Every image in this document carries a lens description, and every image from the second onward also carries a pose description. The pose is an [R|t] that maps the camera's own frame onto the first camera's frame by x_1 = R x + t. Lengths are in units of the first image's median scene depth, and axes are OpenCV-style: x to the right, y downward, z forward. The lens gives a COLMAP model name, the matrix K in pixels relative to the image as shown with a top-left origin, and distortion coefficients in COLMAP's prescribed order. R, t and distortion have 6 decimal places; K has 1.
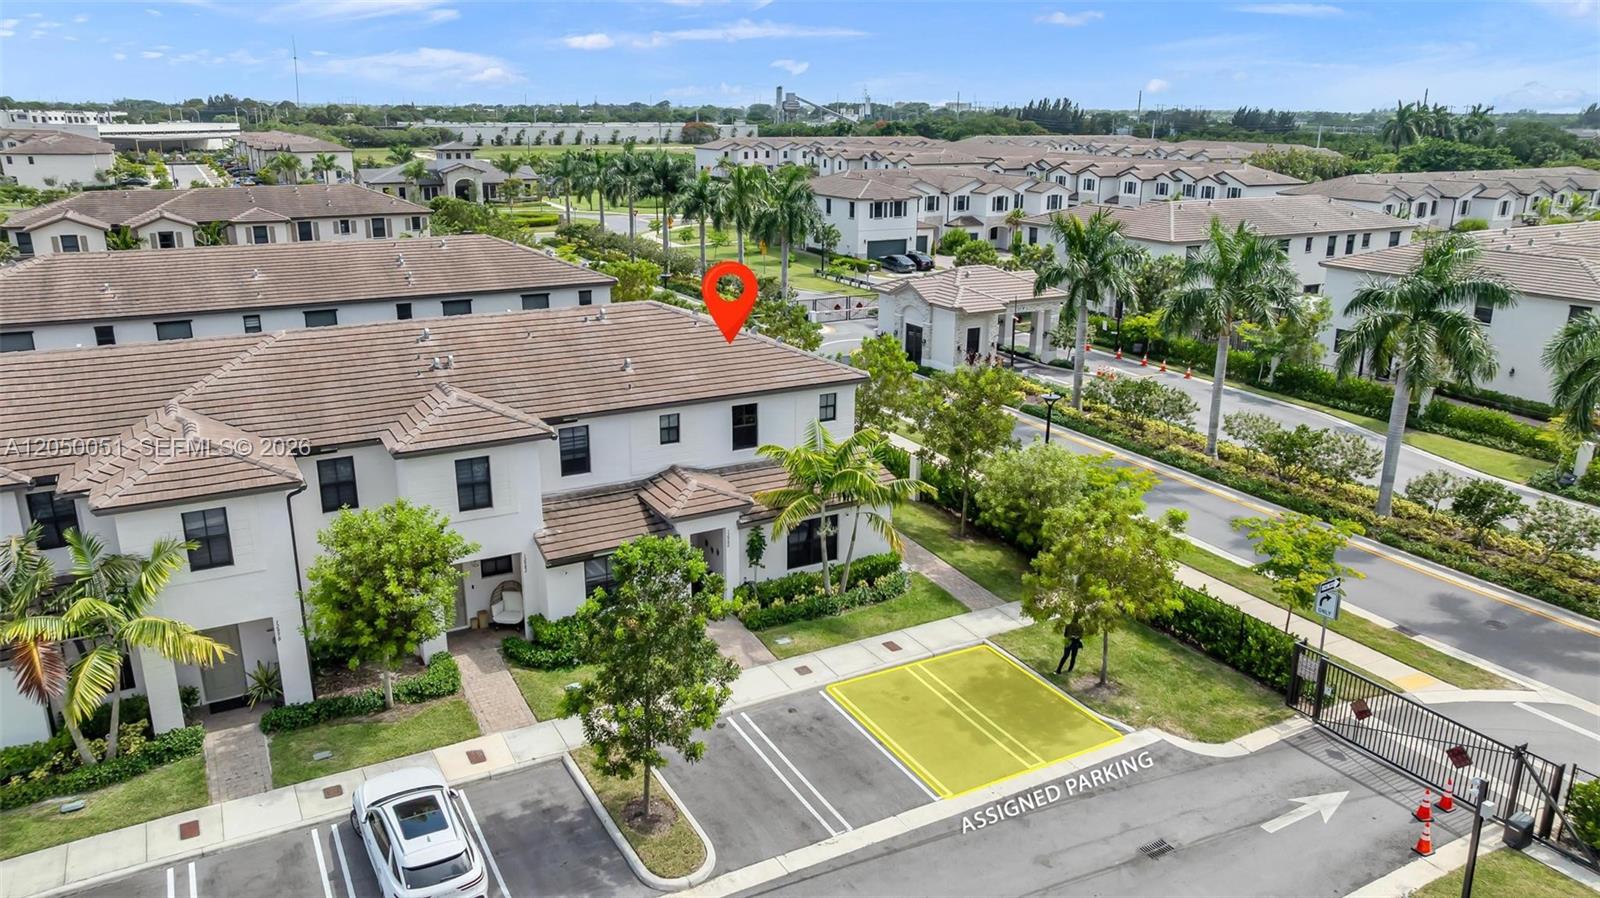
lens RADIAL K [[1113.2, 0, 800.0], [0, 1113.2, 449.0], [0, 0, 1]] dist [-0.018661, -0.000296]
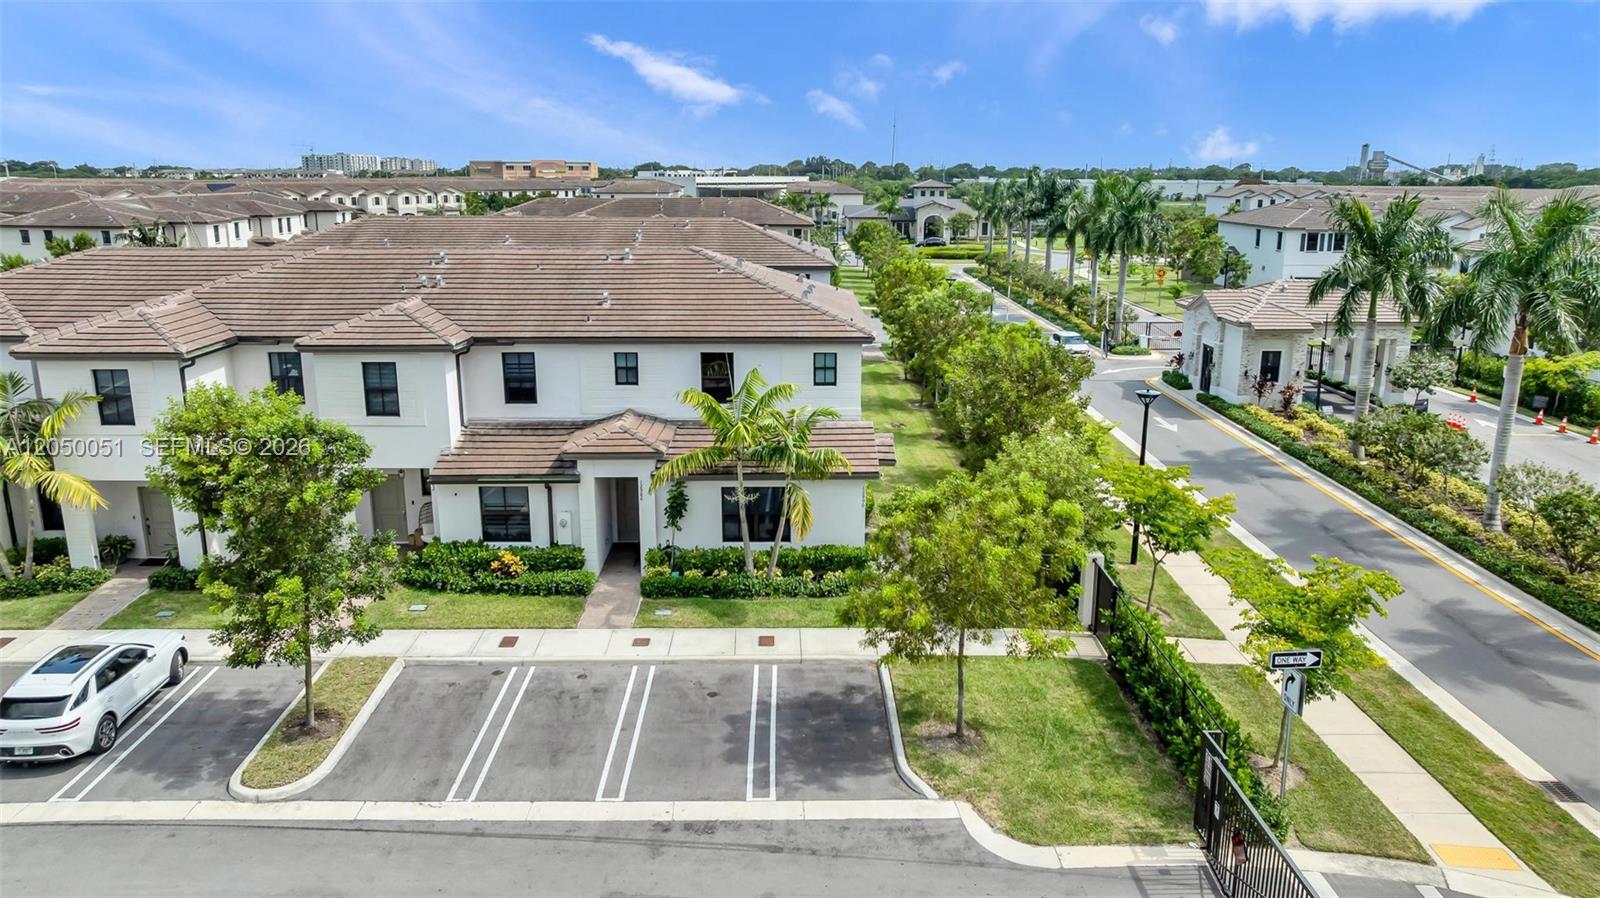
lens RADIAL K [[1113.2, 0, 800.0], [0, 1113.2, 449.0], [0, 0, 1]] dist [-0.018661, -0.000296]
pose [[0.881292, 0.110703, -0.459422, 0.440201], [-0.135429, 0.990562, -0.021101, 0.047885], [0.452750, 0.080816, 0.887967, 0.253867]]
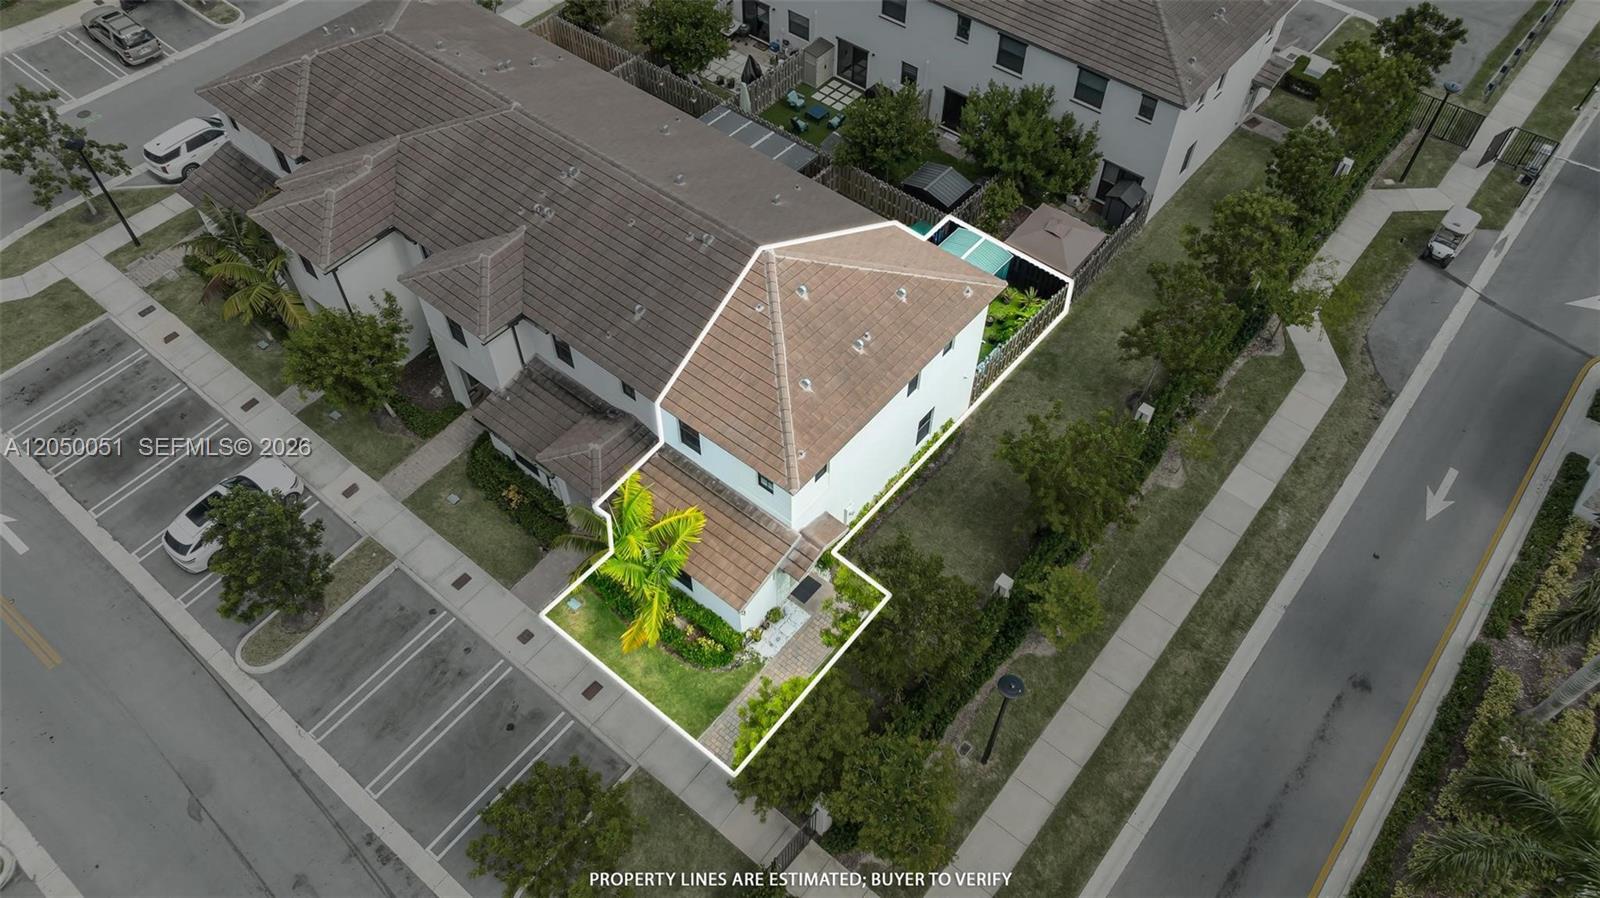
lens RADIAL K [[1113.2, 0, 800.0], [0, 1113.2, 449.0], [0, 0, 1]] dist [-0.018661, -0.000296]
pose [[0.370459, 0.730184, -0.574100, 0.563595], [-0.279141, 0.677026, 0.680967, -0.714641], [0.885912, -0.092016, 0.454635, 0.673113]]
